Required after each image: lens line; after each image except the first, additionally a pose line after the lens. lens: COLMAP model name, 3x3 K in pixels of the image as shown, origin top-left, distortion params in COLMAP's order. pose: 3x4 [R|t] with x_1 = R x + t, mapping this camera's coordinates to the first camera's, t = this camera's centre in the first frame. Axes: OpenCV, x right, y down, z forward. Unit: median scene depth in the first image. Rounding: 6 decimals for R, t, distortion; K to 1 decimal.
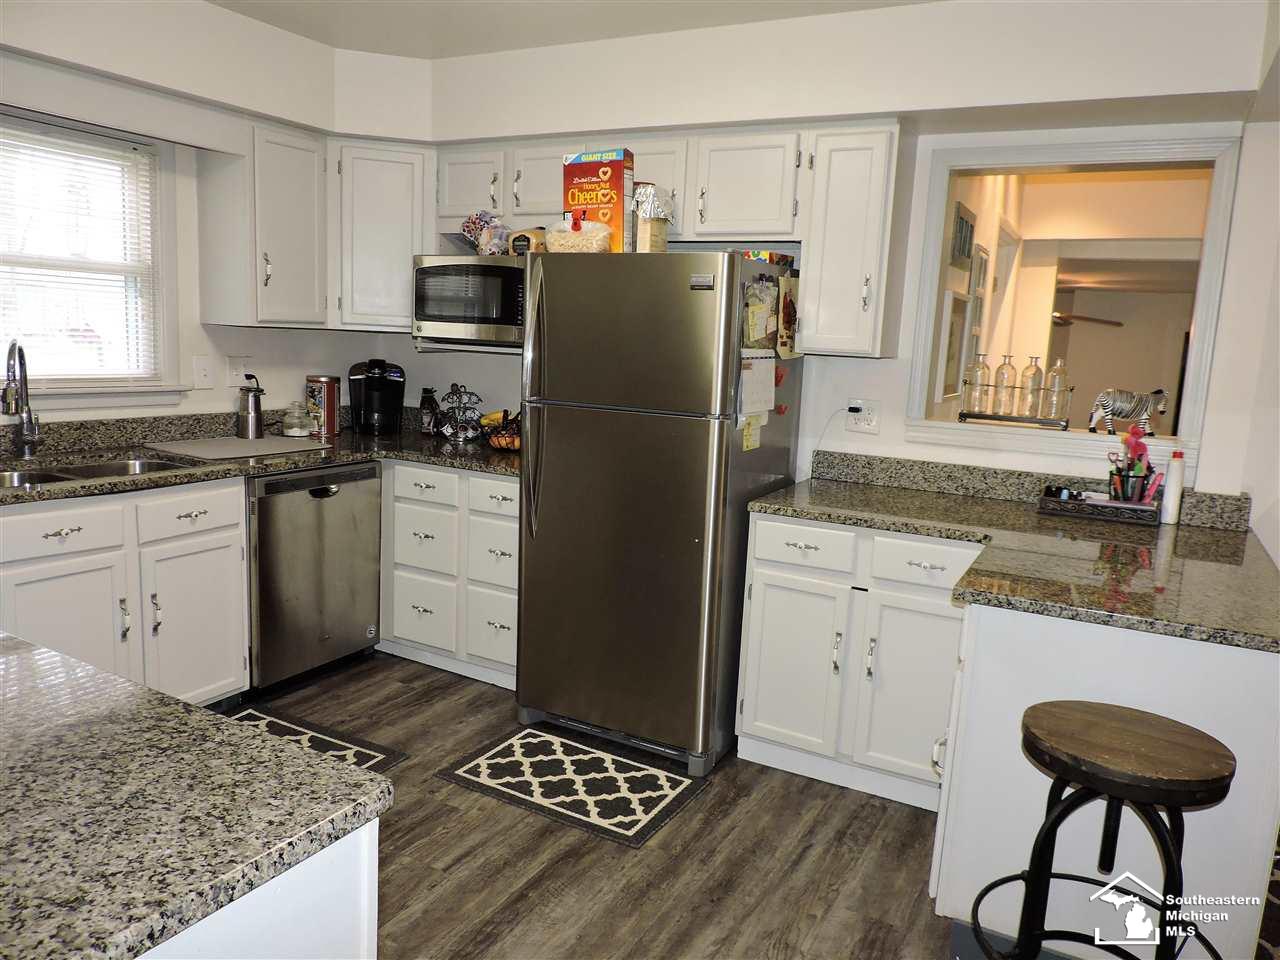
lens RADIAL K [[934.5, 0, 640.0], [0, 934.5, 480.0], [0, 0, 1]] dist [-0.003927, -0.001760]
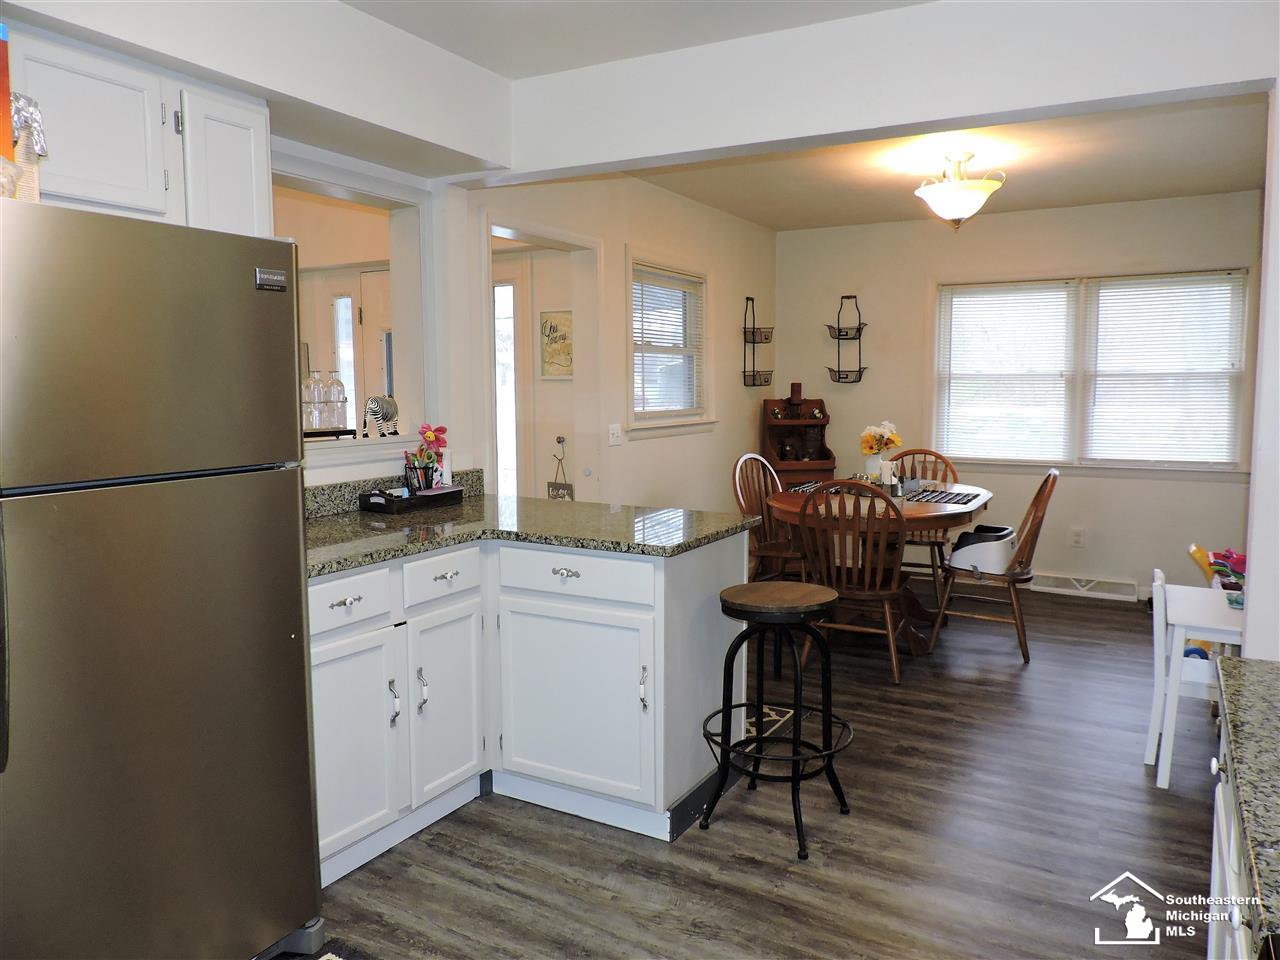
lens RADIAL K [[934.5, 0, 640.0], [0, 934.5, 480.0], [0, 0, 1]] dist [-0.003927, -0.001760]
pose [[0.014511, -0.150808, 0.988457, -0.657537], [0.160363, 0.976115, 0.146571, -0.121853], [-0.986951, 0.156385, 0.038349, 0.711783]]
